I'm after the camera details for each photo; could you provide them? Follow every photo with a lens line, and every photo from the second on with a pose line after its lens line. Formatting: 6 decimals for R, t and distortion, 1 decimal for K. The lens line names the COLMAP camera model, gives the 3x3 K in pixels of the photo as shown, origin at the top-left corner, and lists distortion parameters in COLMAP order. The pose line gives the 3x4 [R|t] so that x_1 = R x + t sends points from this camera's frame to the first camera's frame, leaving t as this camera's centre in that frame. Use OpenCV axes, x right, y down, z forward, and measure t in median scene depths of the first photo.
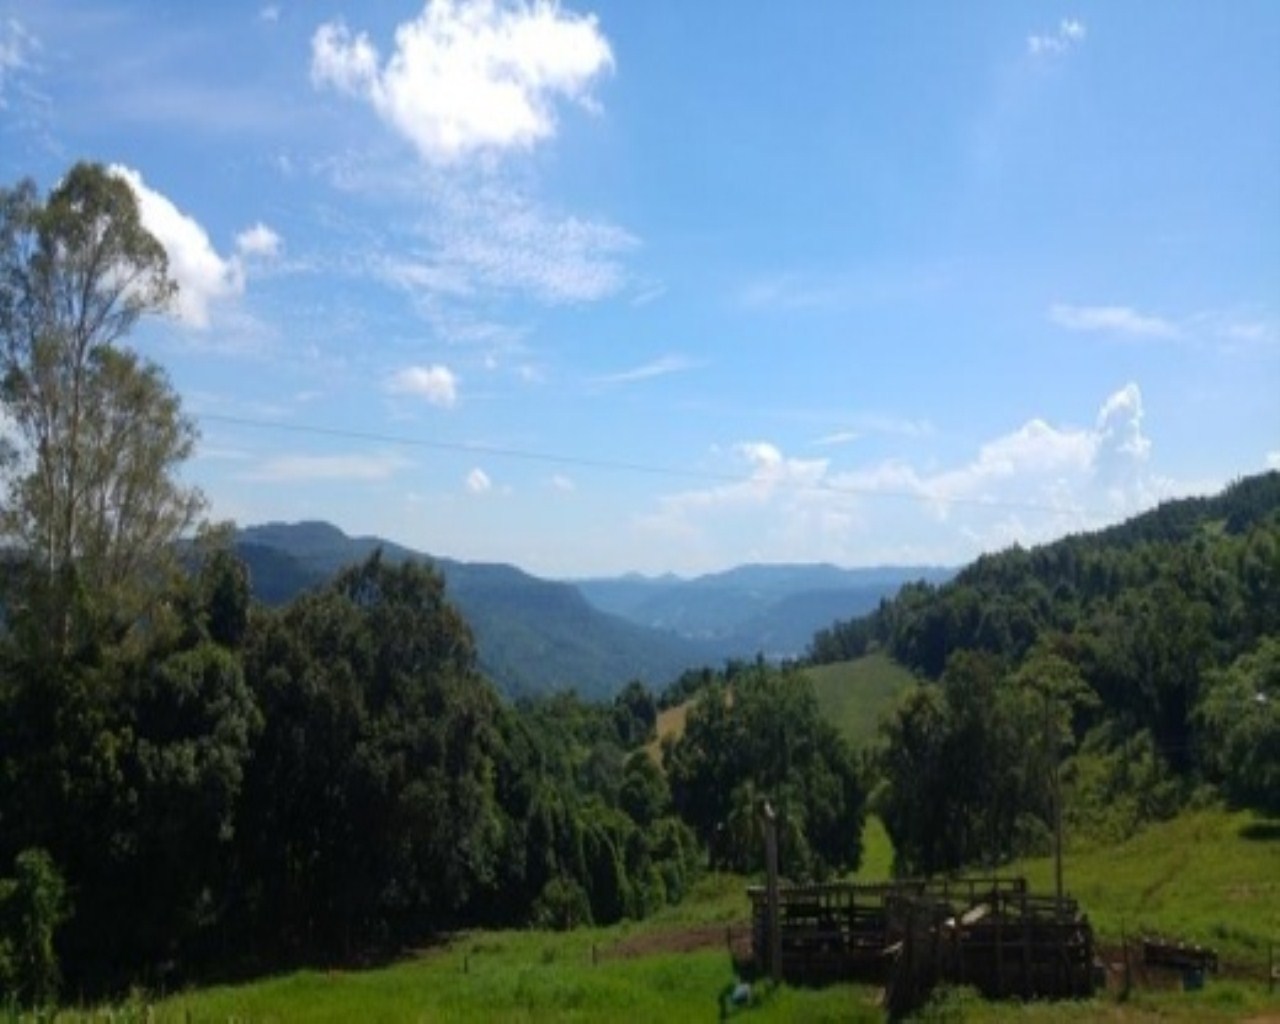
lens RADIAL K [[1000.8, 0, 665.8], [0, 1000.8, 628.5], [0, 0, 1]] dist [0.003635, -0.004819]
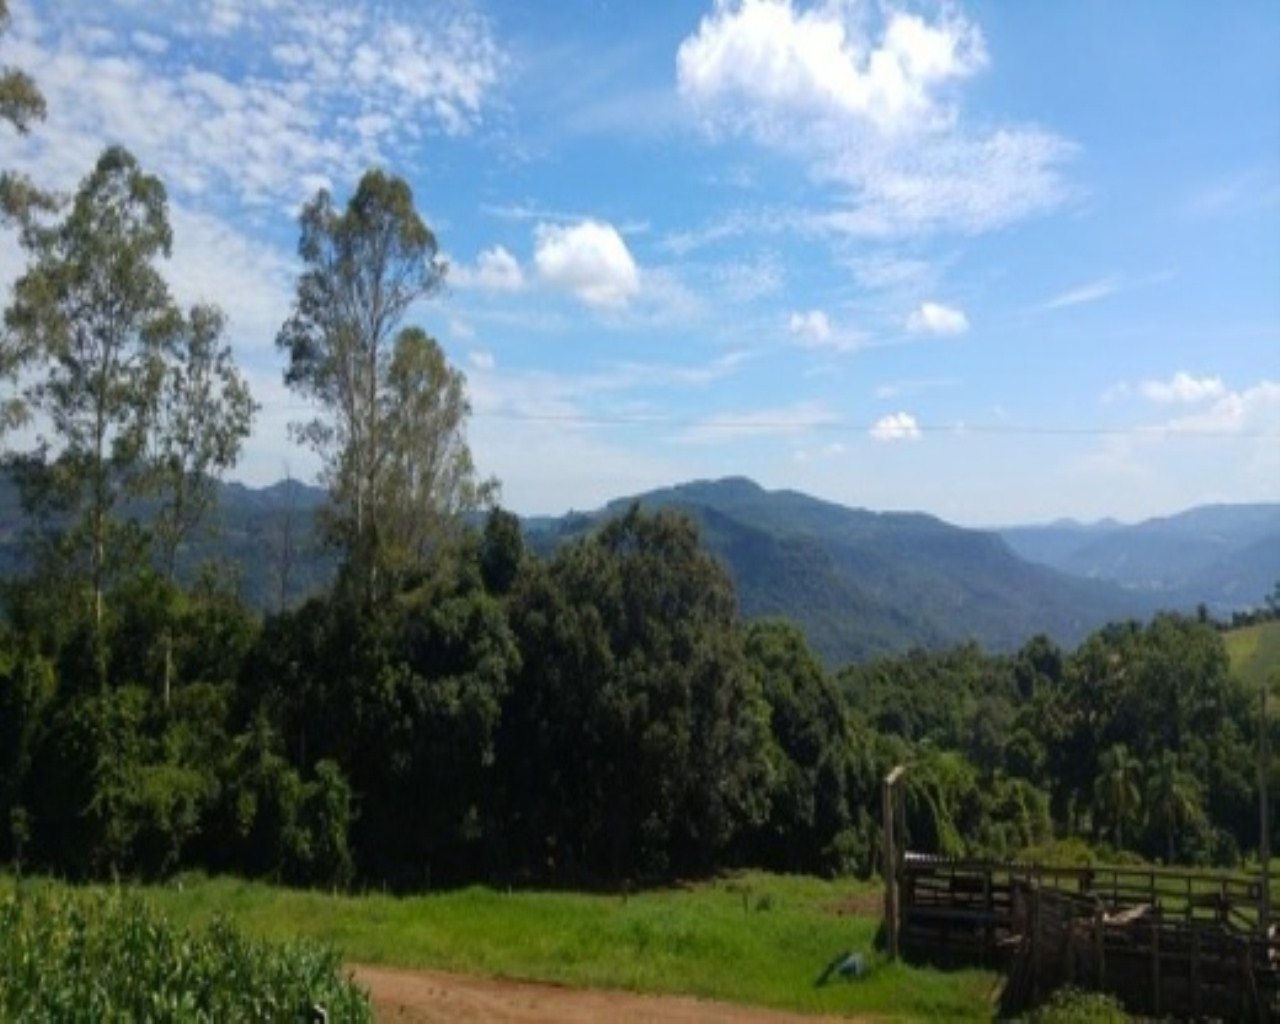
lens RADIAL K [[1000.8, 0, 681.1], [0, 1000.8, 652.4], [0, 0, 1]] dist [0.003635, -0.004819]
pose [[0.921878, 0.022862, -0.386804, 0.105616], [0.005291, 0.997422, 0.071564, 0.002142], [0.387443, -0.068020, 0.919381, 0.025342]]
